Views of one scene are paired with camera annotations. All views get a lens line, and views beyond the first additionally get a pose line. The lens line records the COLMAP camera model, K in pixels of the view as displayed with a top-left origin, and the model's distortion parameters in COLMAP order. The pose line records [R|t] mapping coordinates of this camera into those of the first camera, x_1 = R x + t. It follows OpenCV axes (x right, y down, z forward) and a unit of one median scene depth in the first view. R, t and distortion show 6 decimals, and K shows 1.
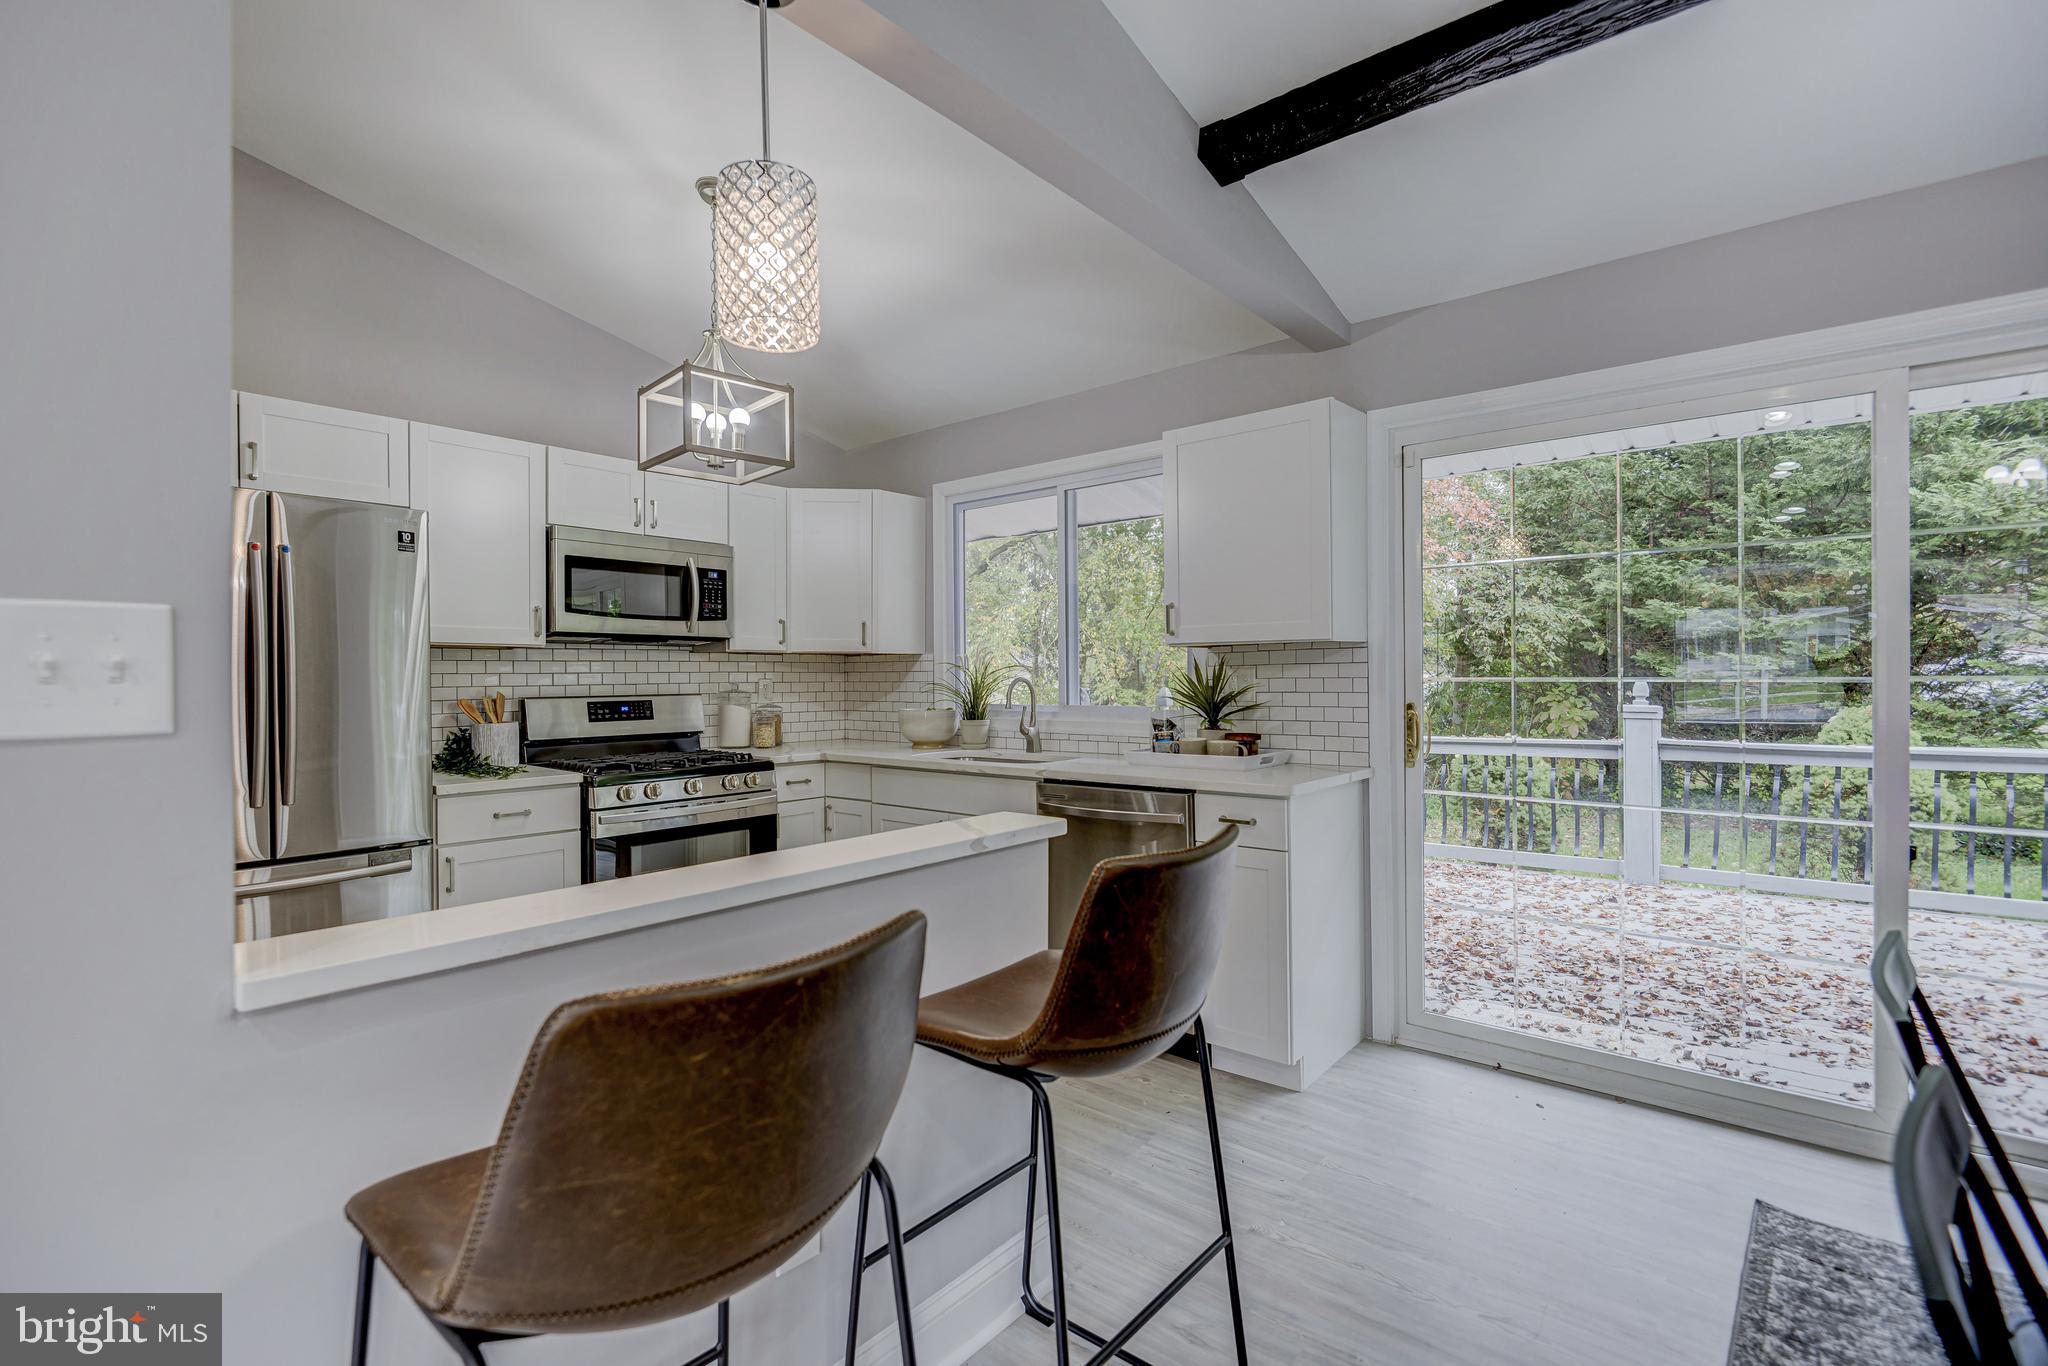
lens RADIAL K [[933.2, 0, 1012.1], [0, 933.2, 679.0], [0, 0, 1]] dist [0.001795, -0.005042]
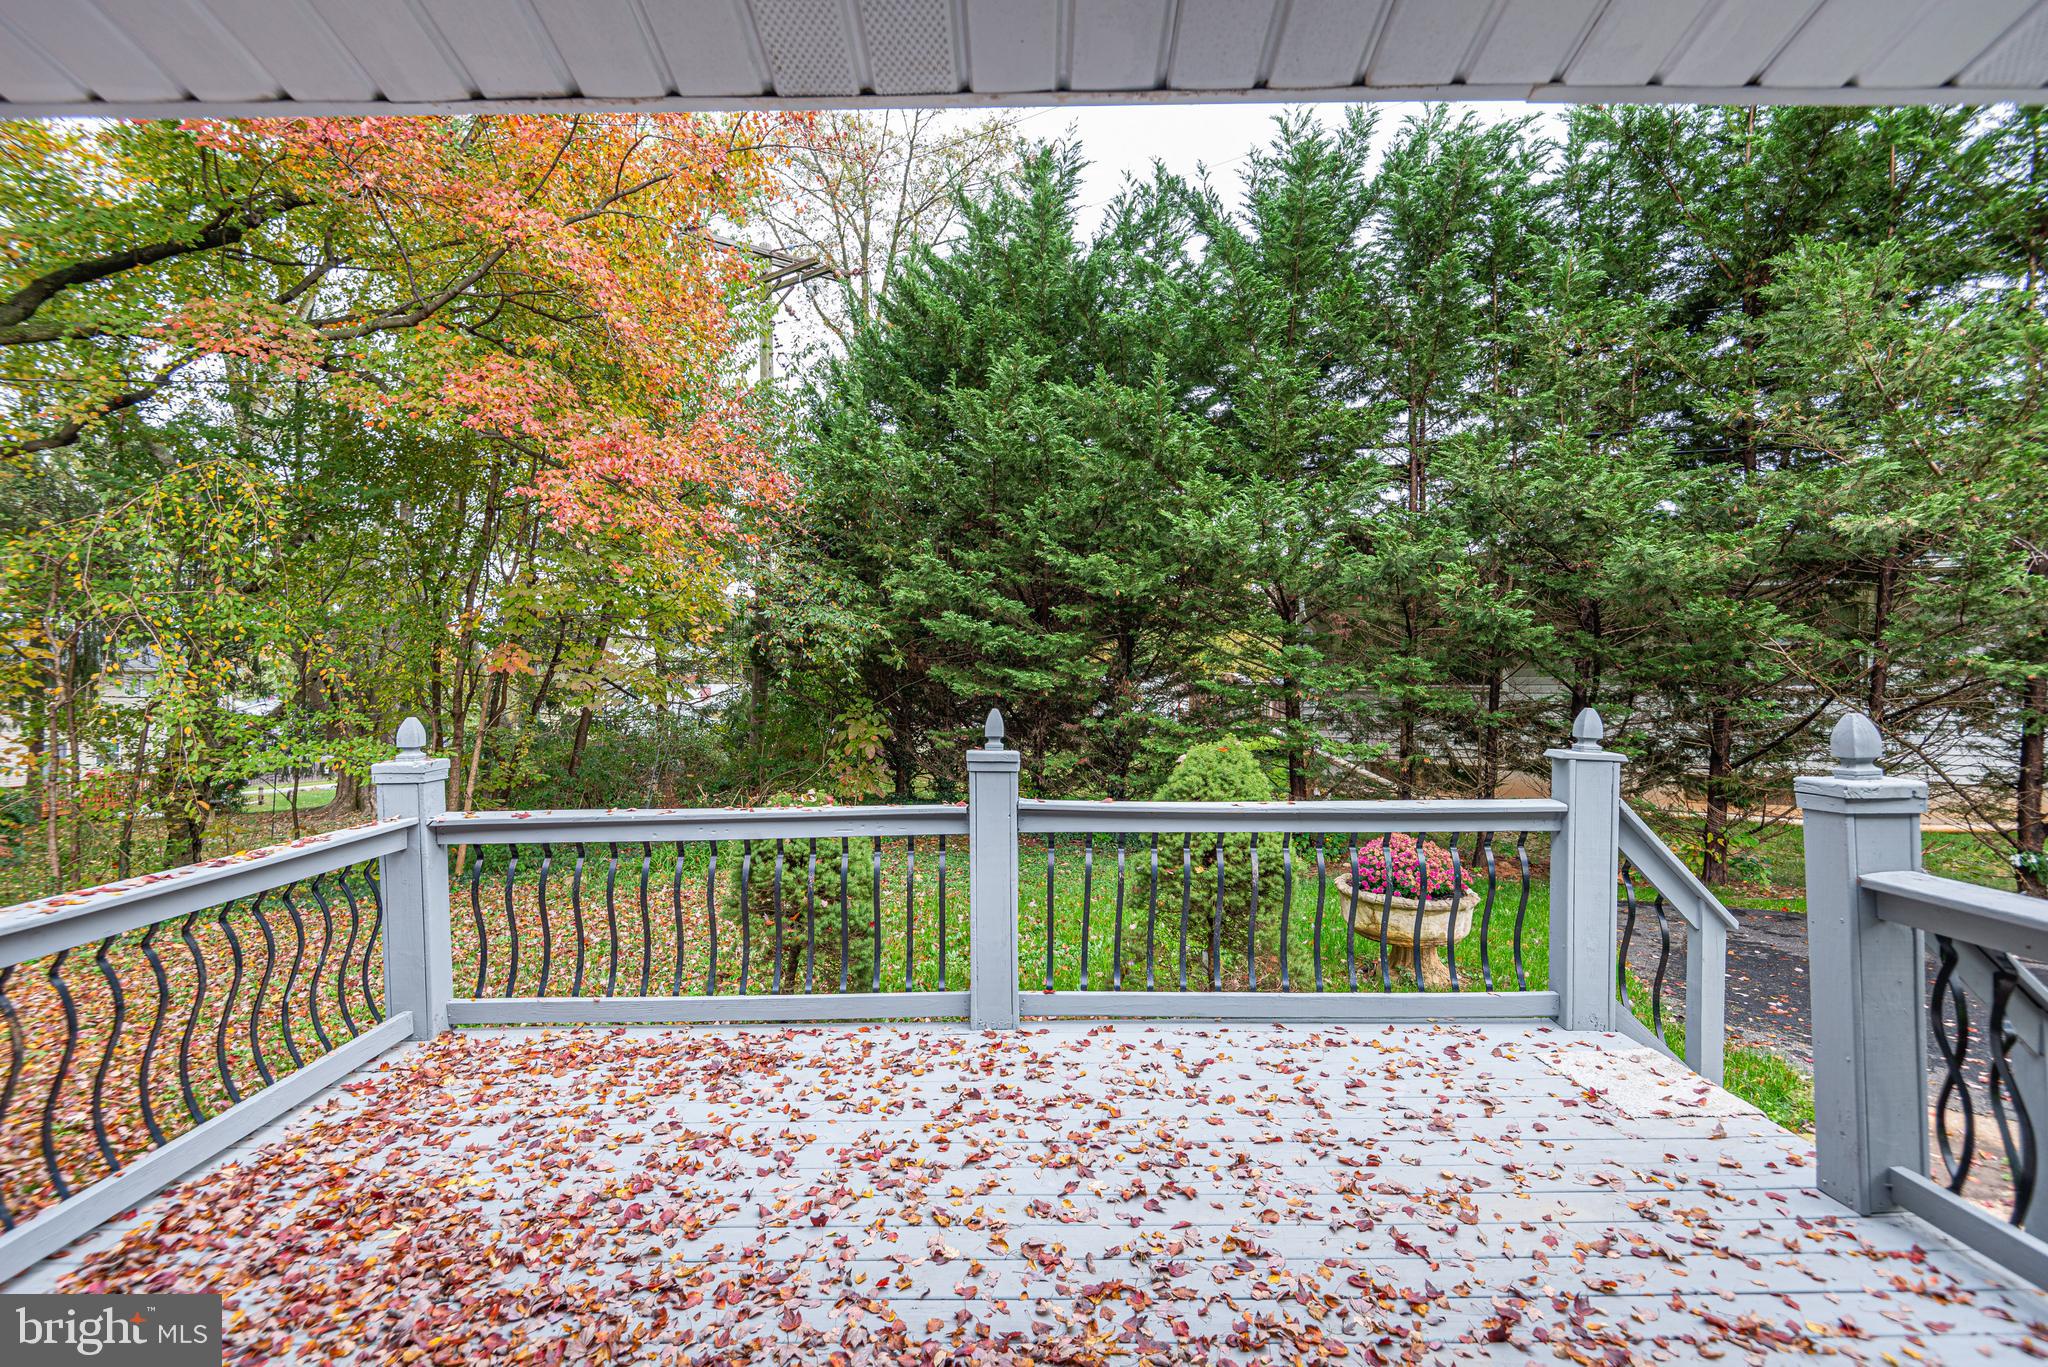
lens RADIAL K [[933.2, 0, 1006.7], [0, 933.2, 680.2], [0, 0, 1]] dist [0.001795, -0.005042]
pose [[0.762296, 0.008596, 0.647172, 0.376359], [-0.003533, 0.999952, -0.009121, -0.023819], [-0.647219, 0.004666, 0.762290, 0.734679]]
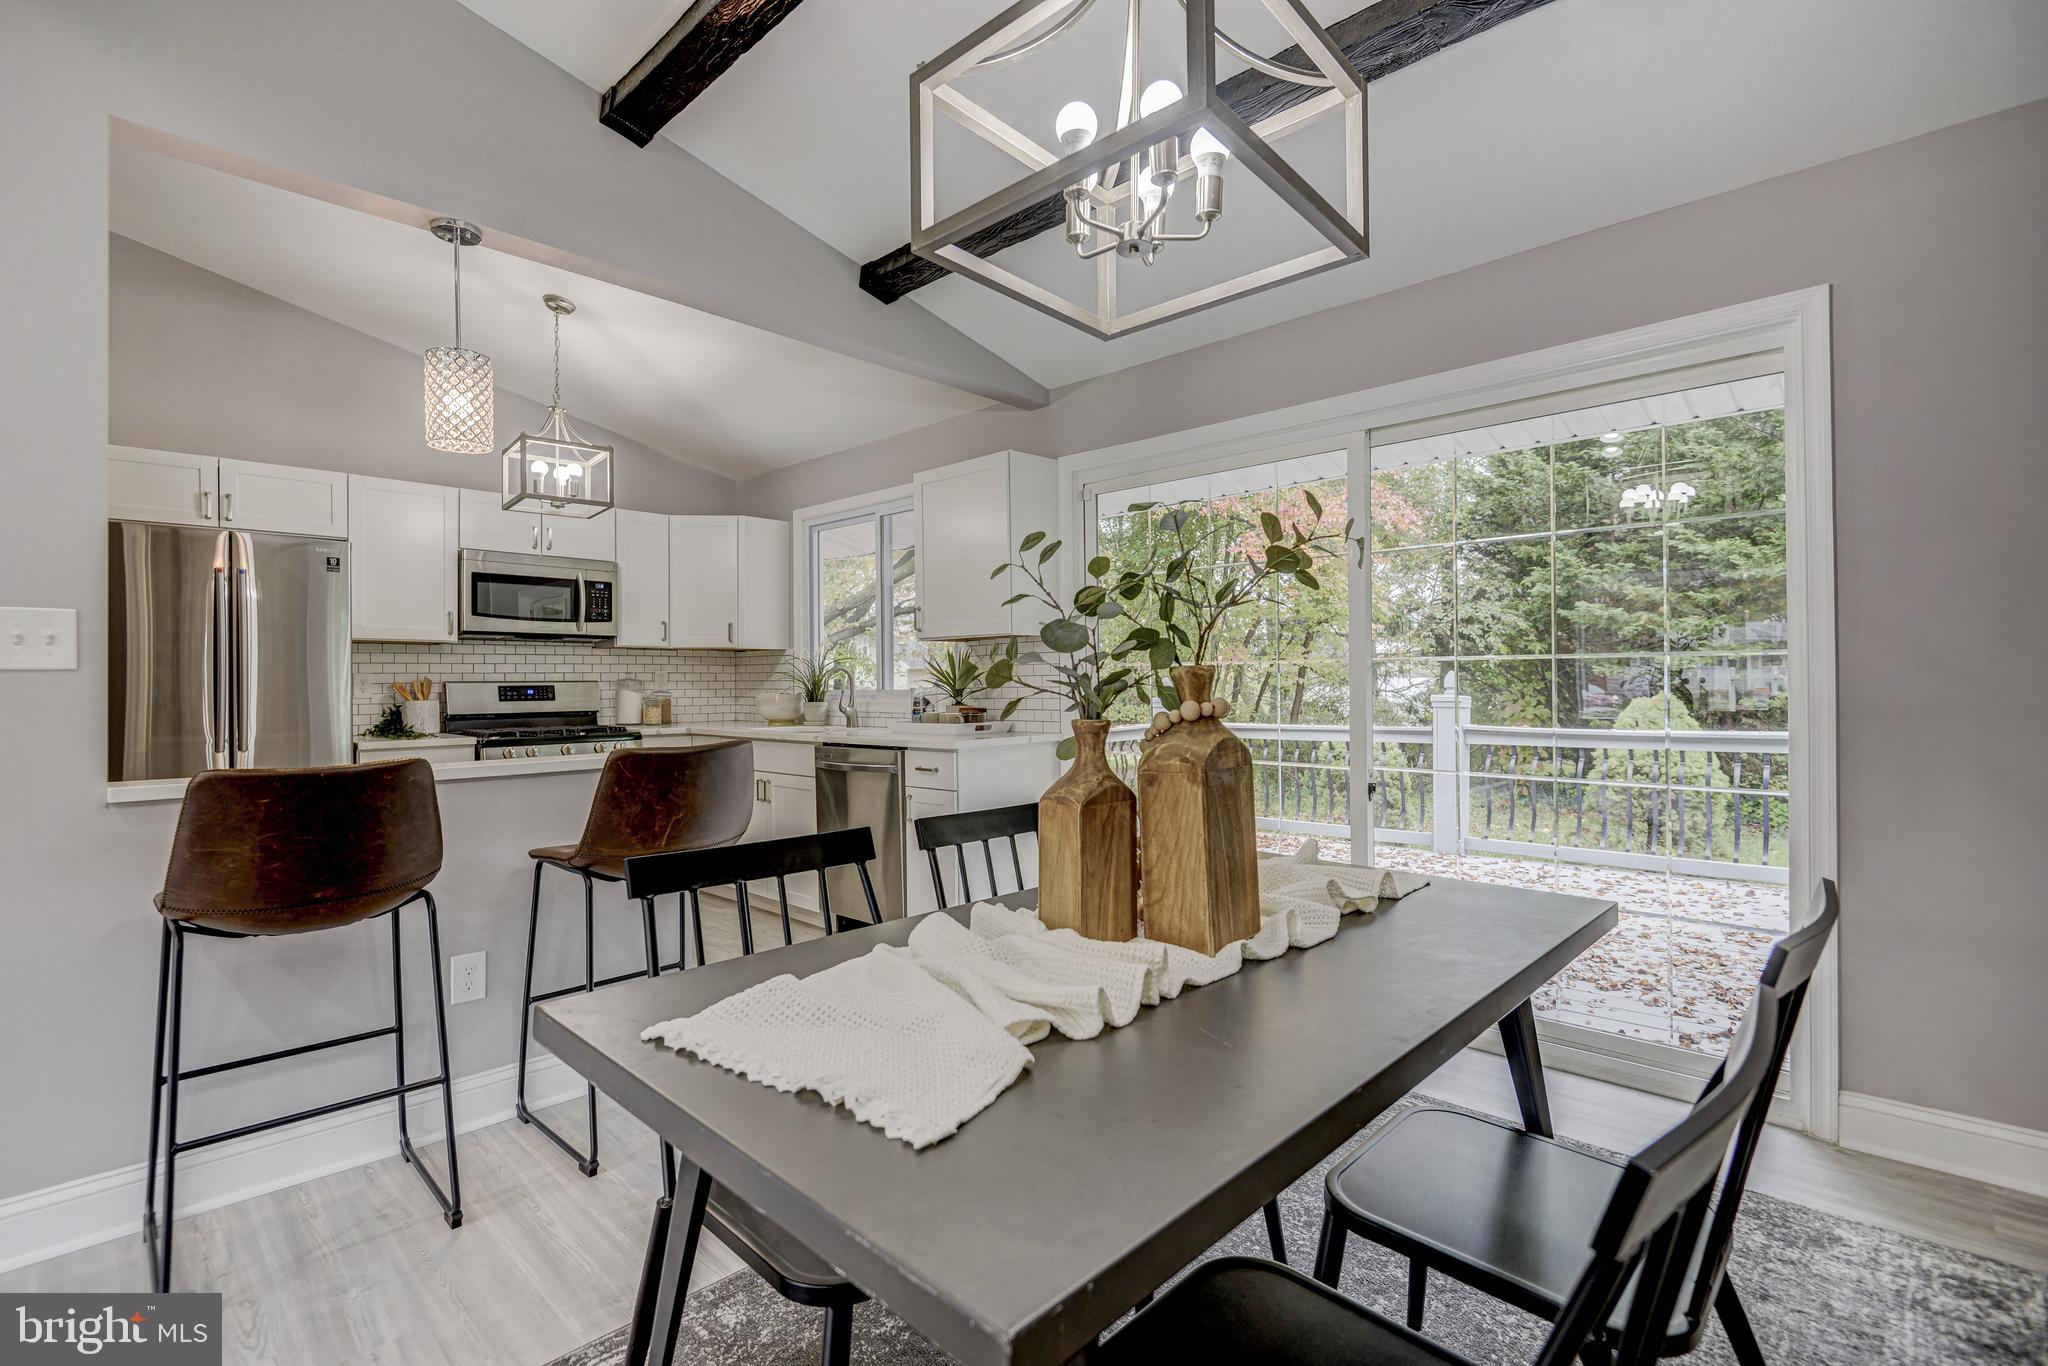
lens RADIAL K [[933.2, 0, 1014.4], [0, 933.2, 673.9], [0, 0, 1]] dist [0.001795, -0.005042]
pose [[0.998474, -0.000627, -0.055214, 0.312020], [0.000050, 0.999946, -0.010438, 0.020875], [0.055217, 0.010419, 0.998420, -0.231032]]
